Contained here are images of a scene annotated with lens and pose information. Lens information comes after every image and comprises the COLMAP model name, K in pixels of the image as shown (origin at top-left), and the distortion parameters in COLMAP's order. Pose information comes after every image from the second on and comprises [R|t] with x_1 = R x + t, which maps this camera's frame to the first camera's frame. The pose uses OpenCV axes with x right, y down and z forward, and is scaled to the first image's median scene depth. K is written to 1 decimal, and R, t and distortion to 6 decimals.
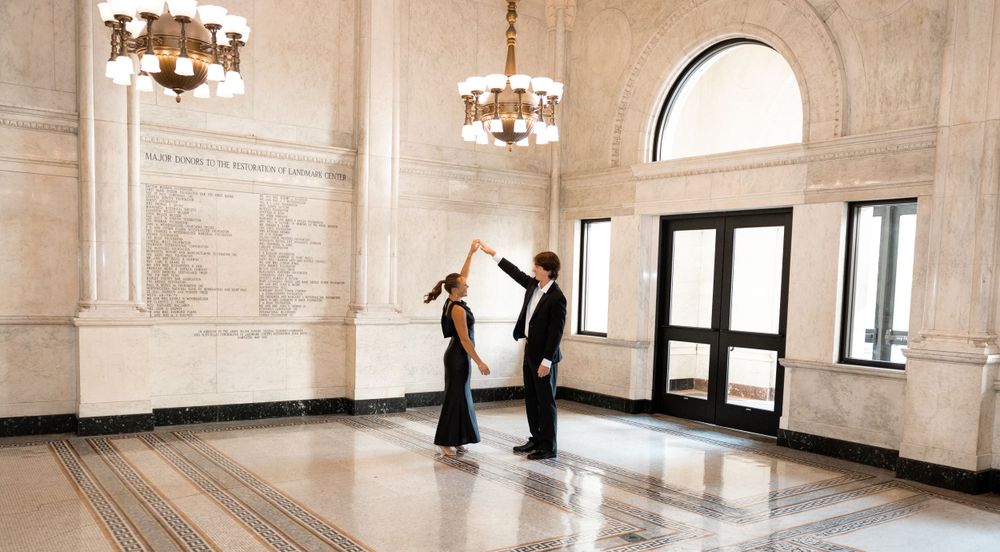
lens RADIAL K [[803.1, 0, 500.0], [0, 803.1, 276.0], [0, 0, 1]] dist [-0.001122, -0.000356]
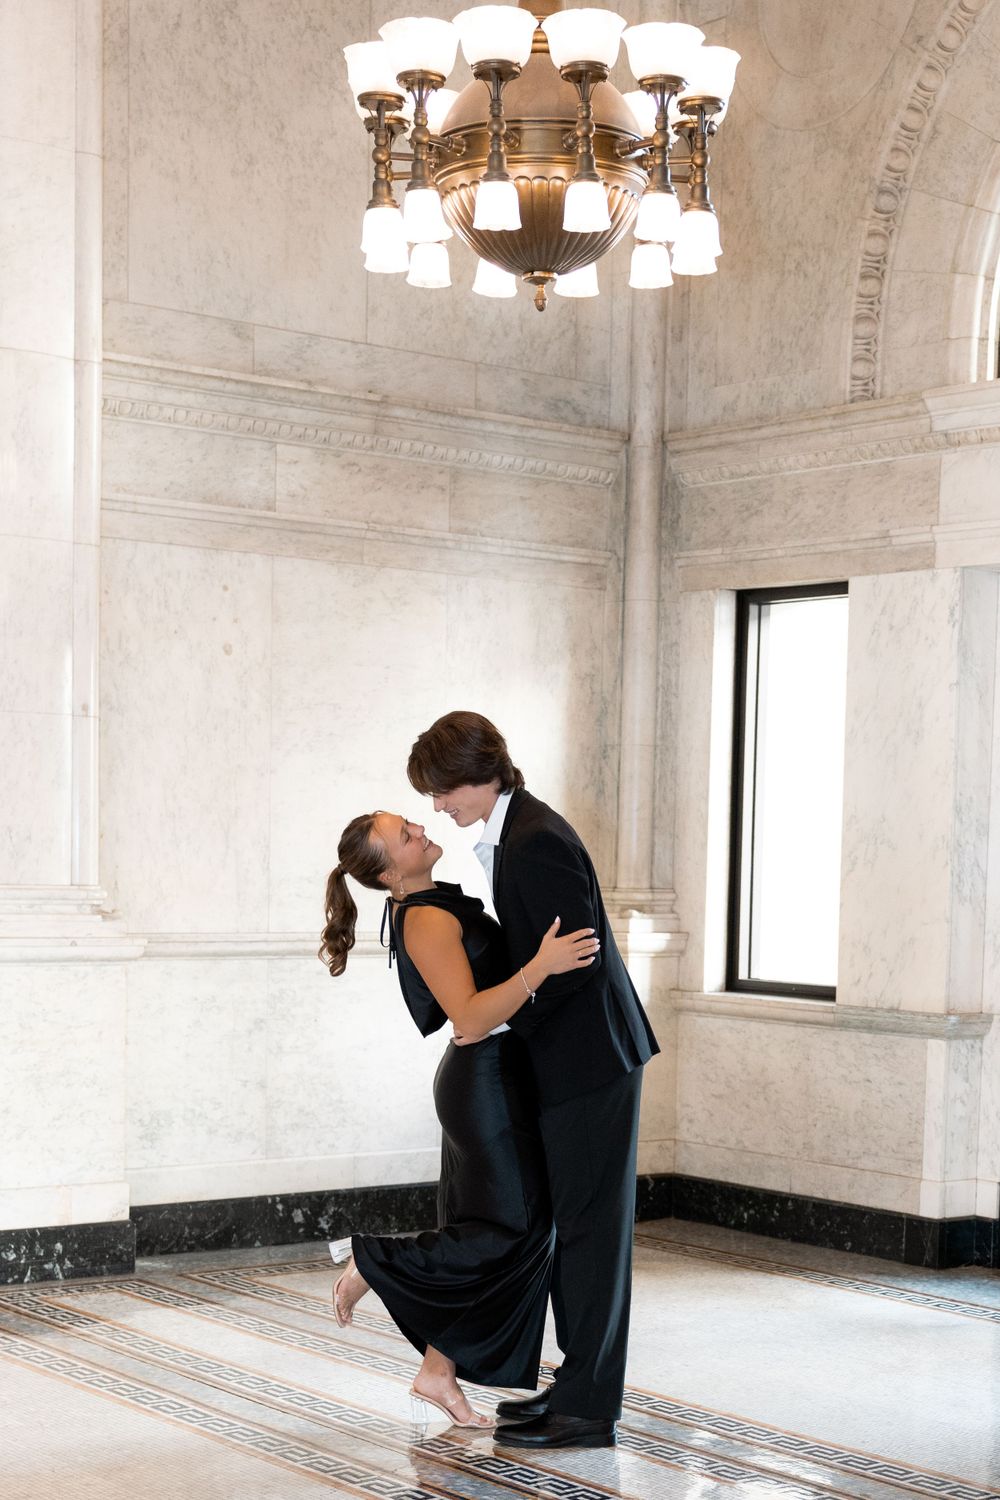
lens RADIAL K [[2559.0, 0, 499.8], [0, 2559.0, 875.8], [0, 0, 1]] dist [0.034319, 0.045484]
pose [[0.998674, -0.005830, 0.051148, -0.033475], [0.004610, 0.999703, 0.023934, 0.009964], [-0.051273, -0.023666, 0.998404, 0.102510]]
